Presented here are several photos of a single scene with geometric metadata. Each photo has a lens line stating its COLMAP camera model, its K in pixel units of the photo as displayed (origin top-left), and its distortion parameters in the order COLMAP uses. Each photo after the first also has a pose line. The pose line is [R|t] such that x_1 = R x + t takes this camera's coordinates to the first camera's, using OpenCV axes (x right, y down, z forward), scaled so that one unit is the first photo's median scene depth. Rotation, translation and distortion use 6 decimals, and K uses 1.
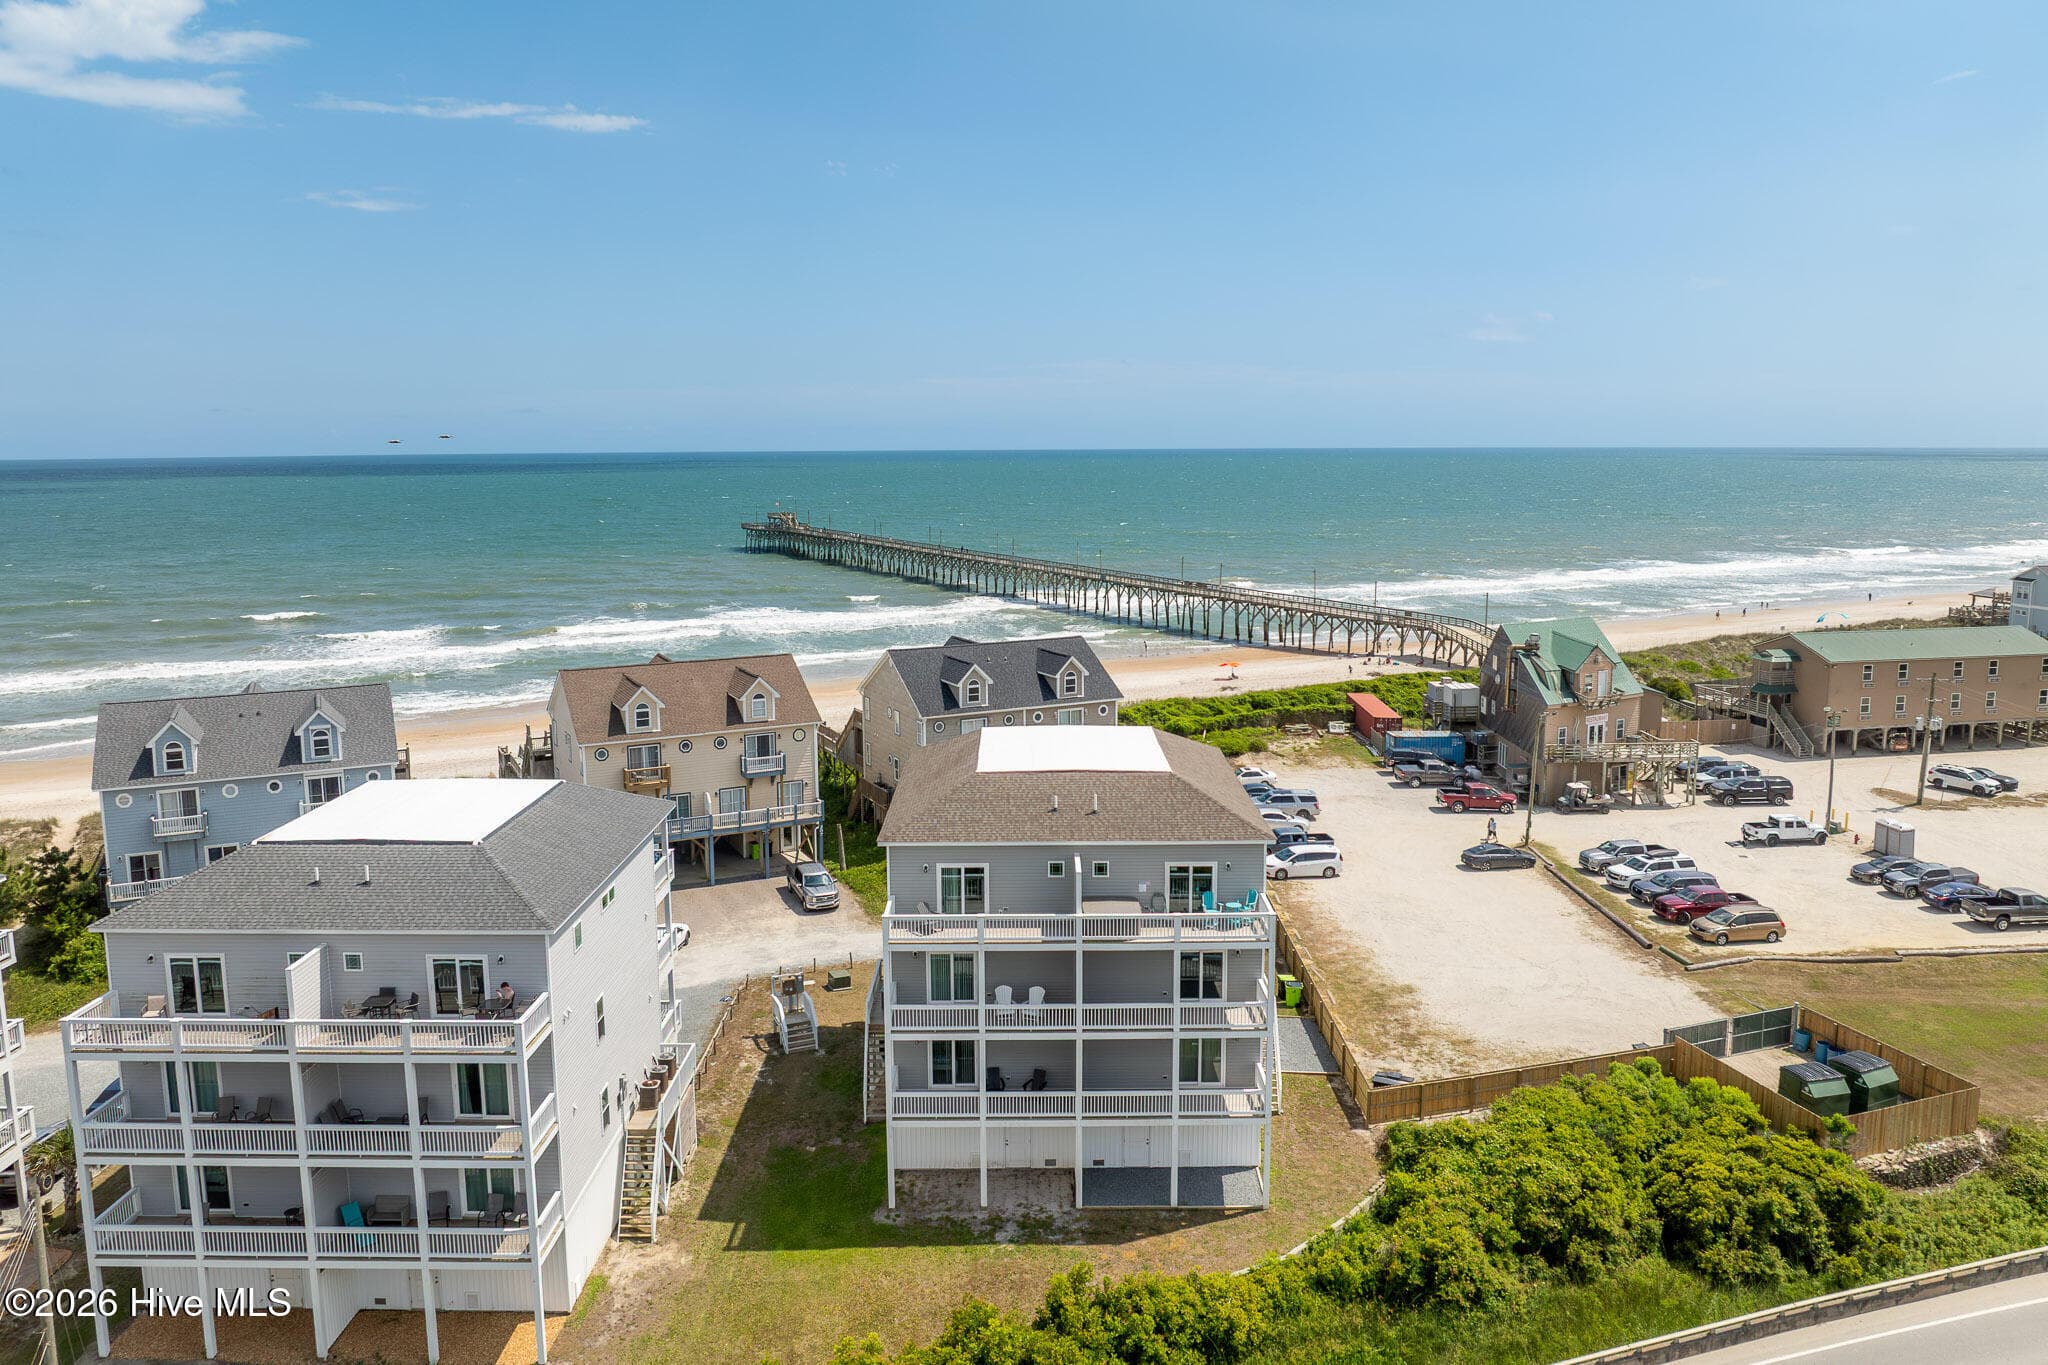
lens RADIAL K [[1456.8, 0, 1022.1], [0, 1456.8, 661.5], [0, 0, 1]] dist [-0.033410, 0.002237]
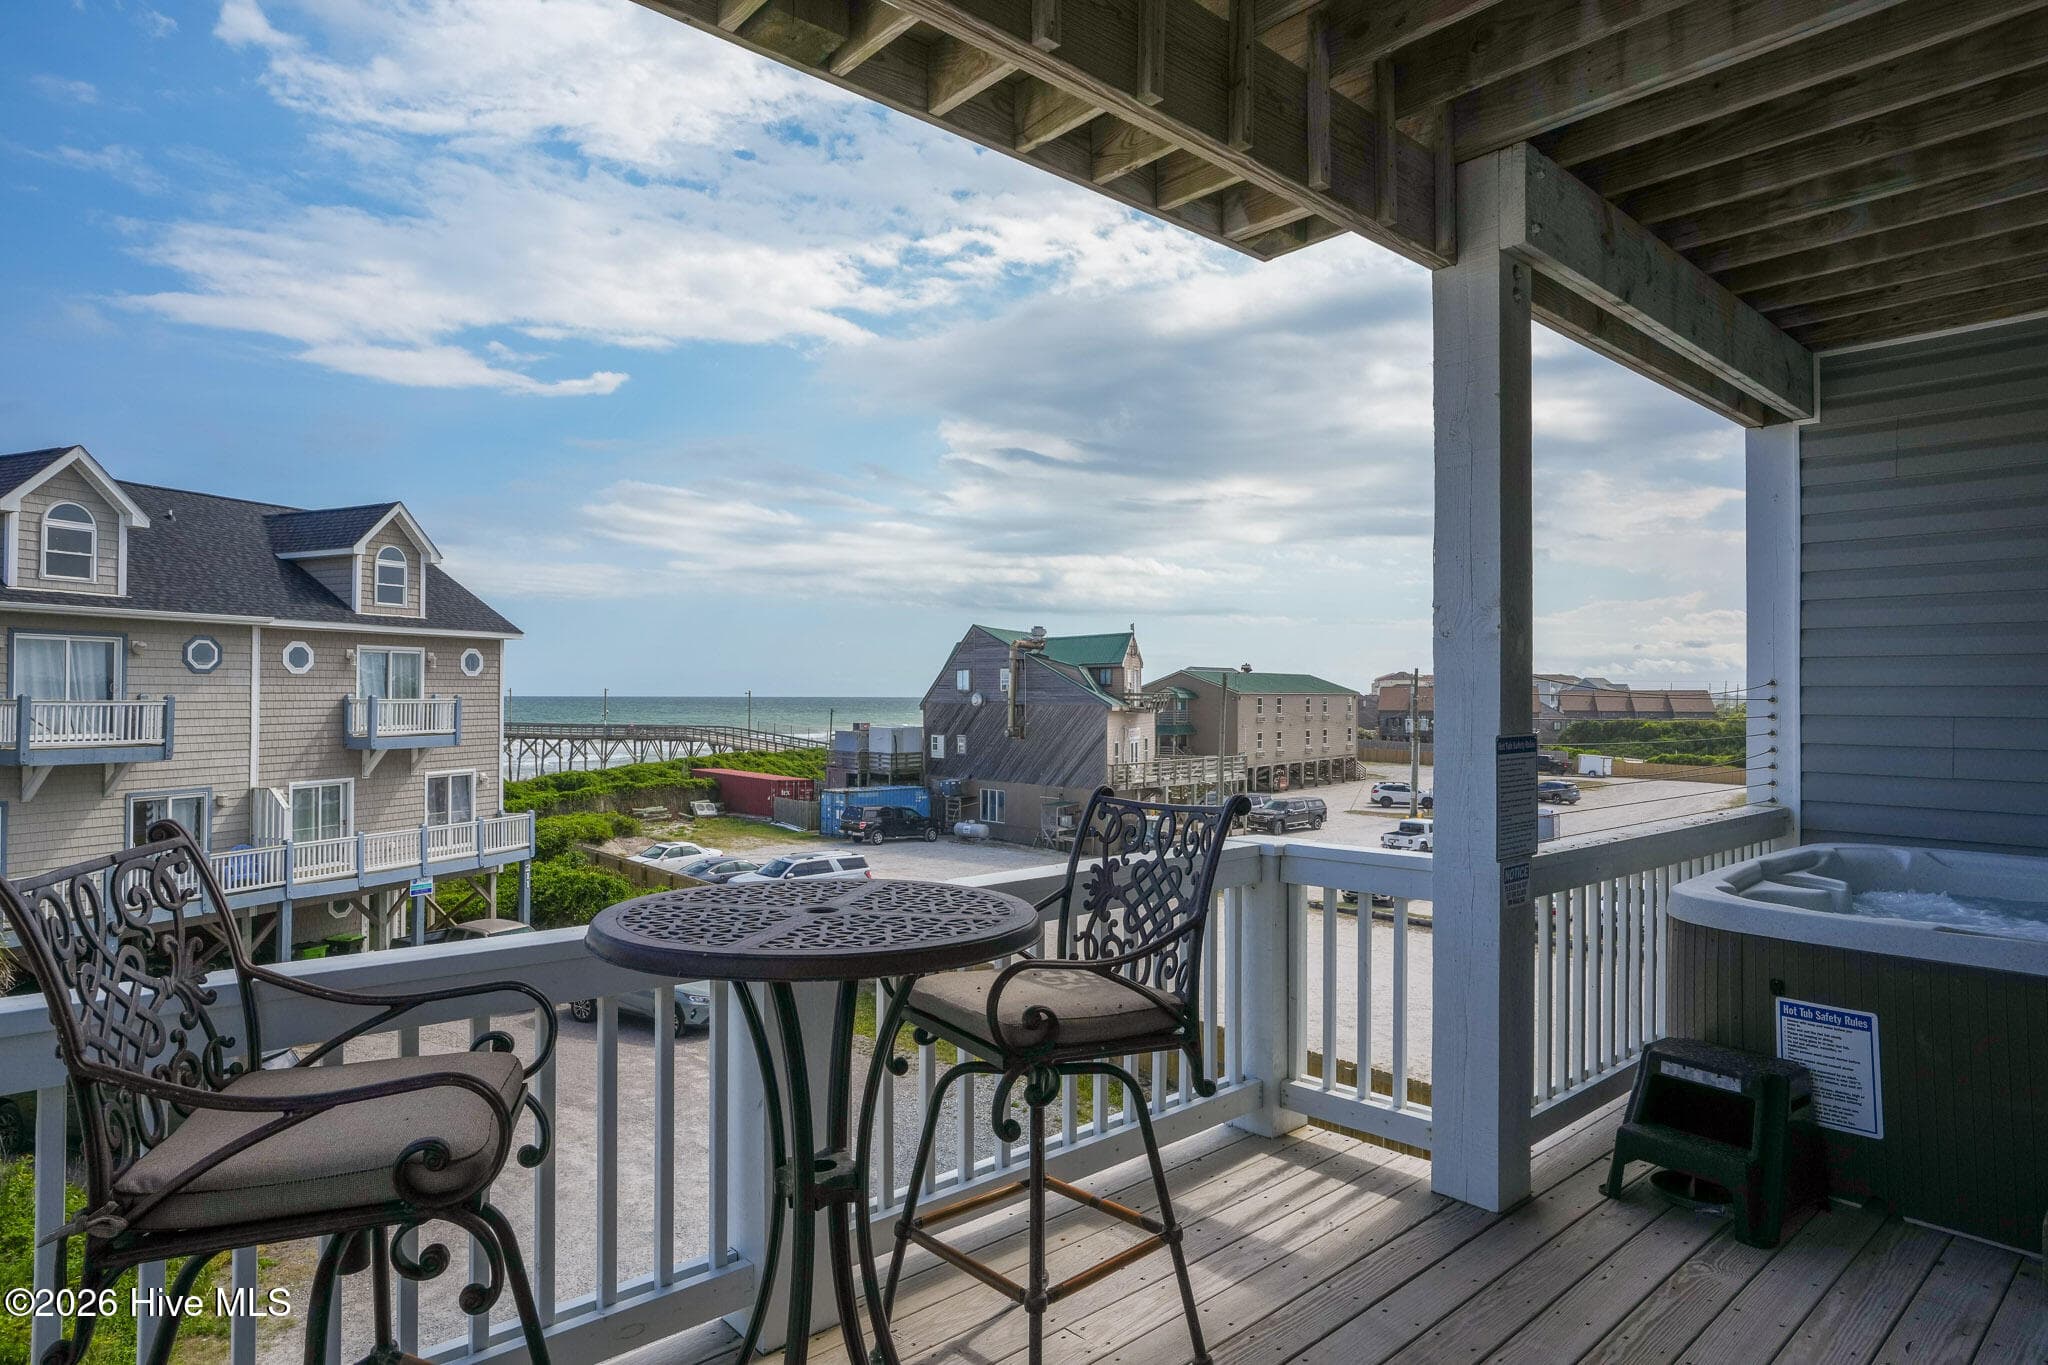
lens RADIAL K [[1163.5, 0, 1021.4], [0, 1163.5, 682.9], [0, 0, 1]] dist [-0.013919, 0.013014]
pose [[0.746045, 0.017194, 0.665673, -0.074512], [0.090775, 0.987708, -0.127247, 0.160170], [-0.659679, 0.155359, 0.735314, 1.143930]]
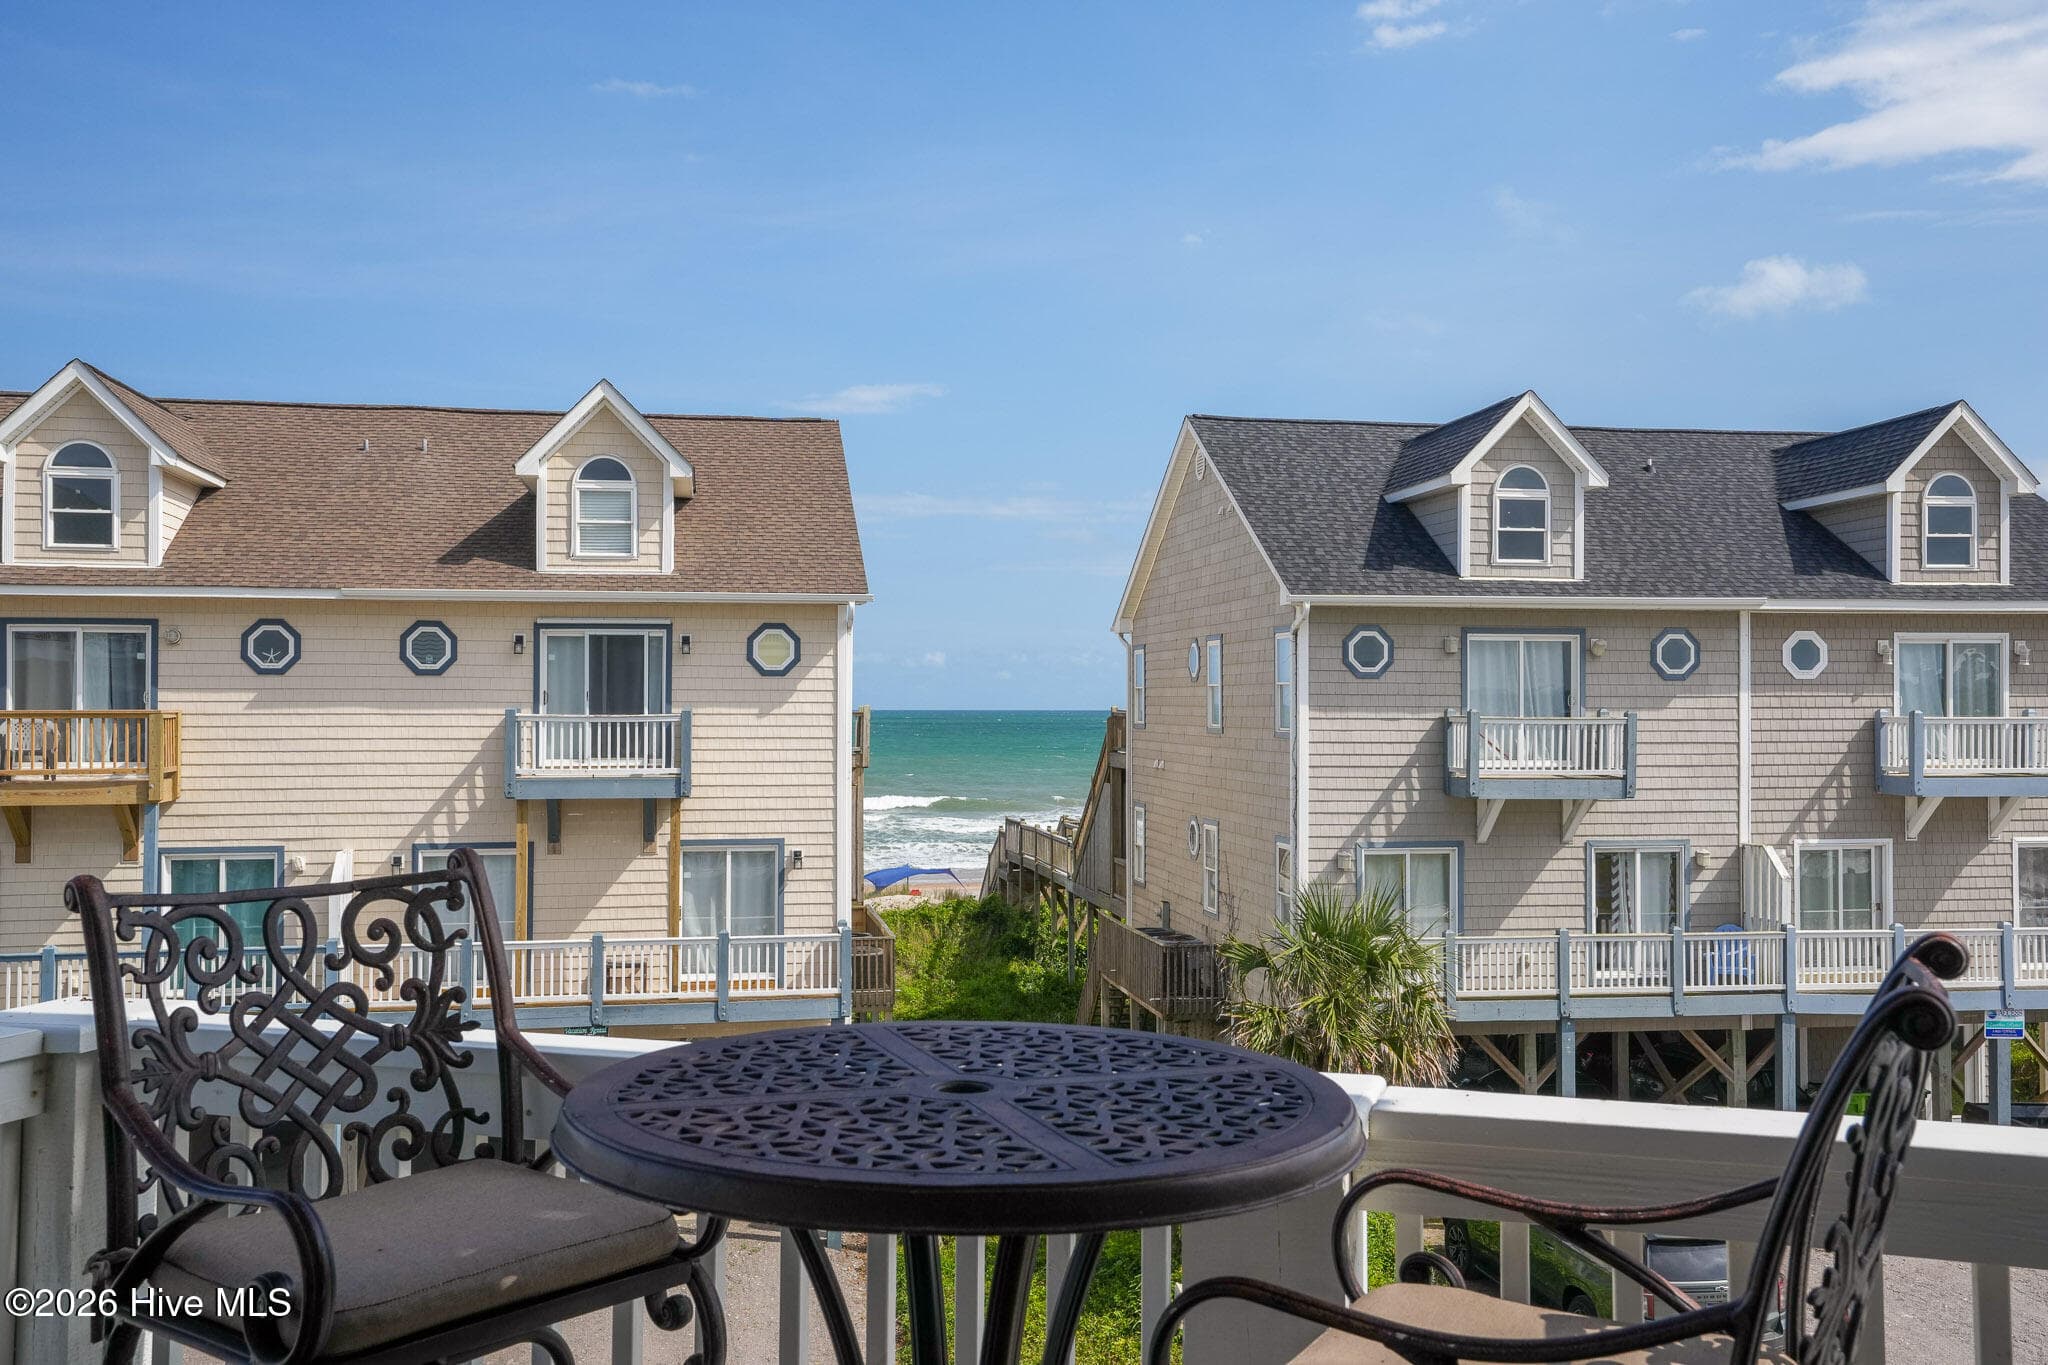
lens RADIAL K [[1848.1, 0, 1029.7], [0, 1848.1, 681.2], [0, 0, 1]] dist [0.014446, 0.057047]
pose [[0.957418, 0.005384, -0.288657, -0.037442], [-0.051907, 0.986744, -0.153761, 0.159661], [0.284002, 0.162197, 0.945005, 1.143162]]
